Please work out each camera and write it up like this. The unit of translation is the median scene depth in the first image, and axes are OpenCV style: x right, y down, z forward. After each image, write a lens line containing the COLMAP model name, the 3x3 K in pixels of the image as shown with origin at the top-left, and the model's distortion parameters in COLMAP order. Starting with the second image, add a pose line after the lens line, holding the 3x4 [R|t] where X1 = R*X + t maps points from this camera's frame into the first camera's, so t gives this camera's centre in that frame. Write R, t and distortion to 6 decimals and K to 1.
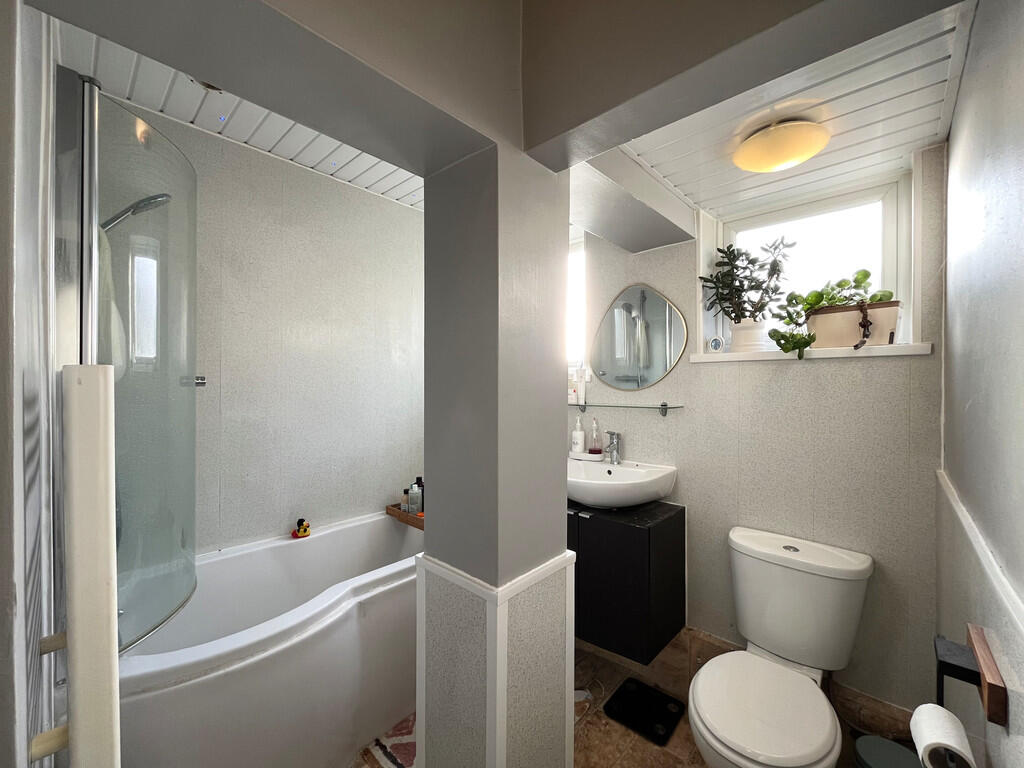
lens RADIAL K [[413.5, 0, 512.0], [0, 413.5, 384.0], [0, 0, 1]] dist [-0.000568, -0.000076]
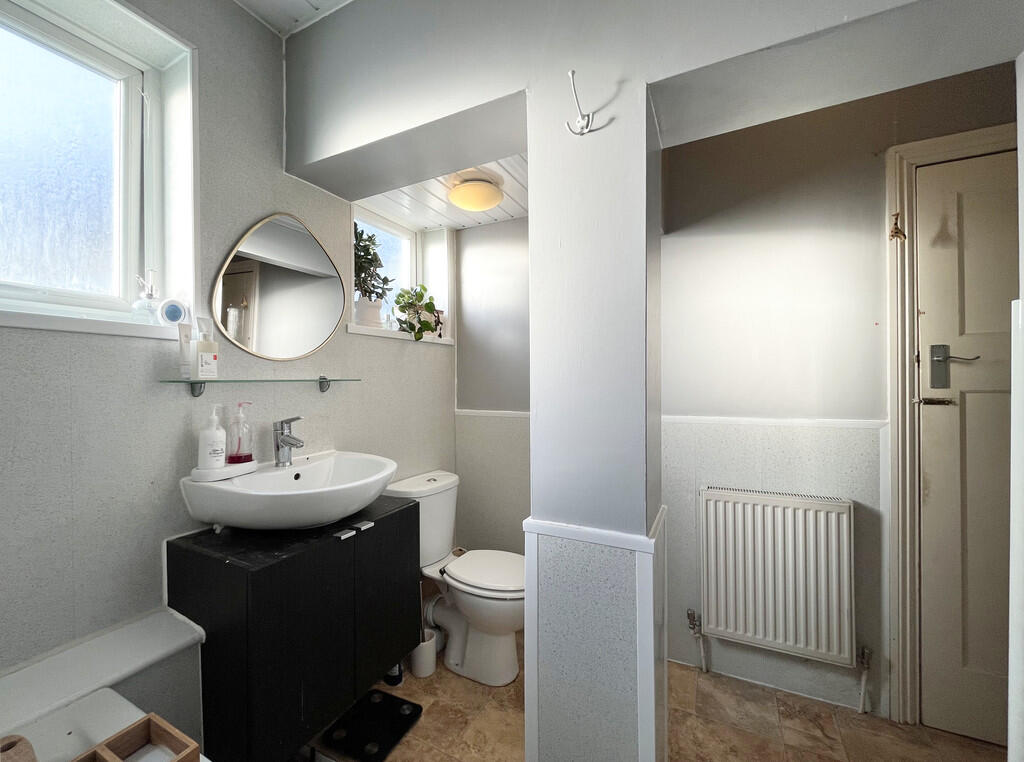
lens RADIAL K [[412.7, 0, 512.0], [0, 412.7, 381.0], [0, 0, 1]] dist [-0.000181, -0.000047]
pose [[-0.275218, 0.002420, 0.961379, -0.588070], [0.012623, 0.999920, 0.001096, 0.064140], [-0.961299, 0.012437, -0.275227, 0.936542]]
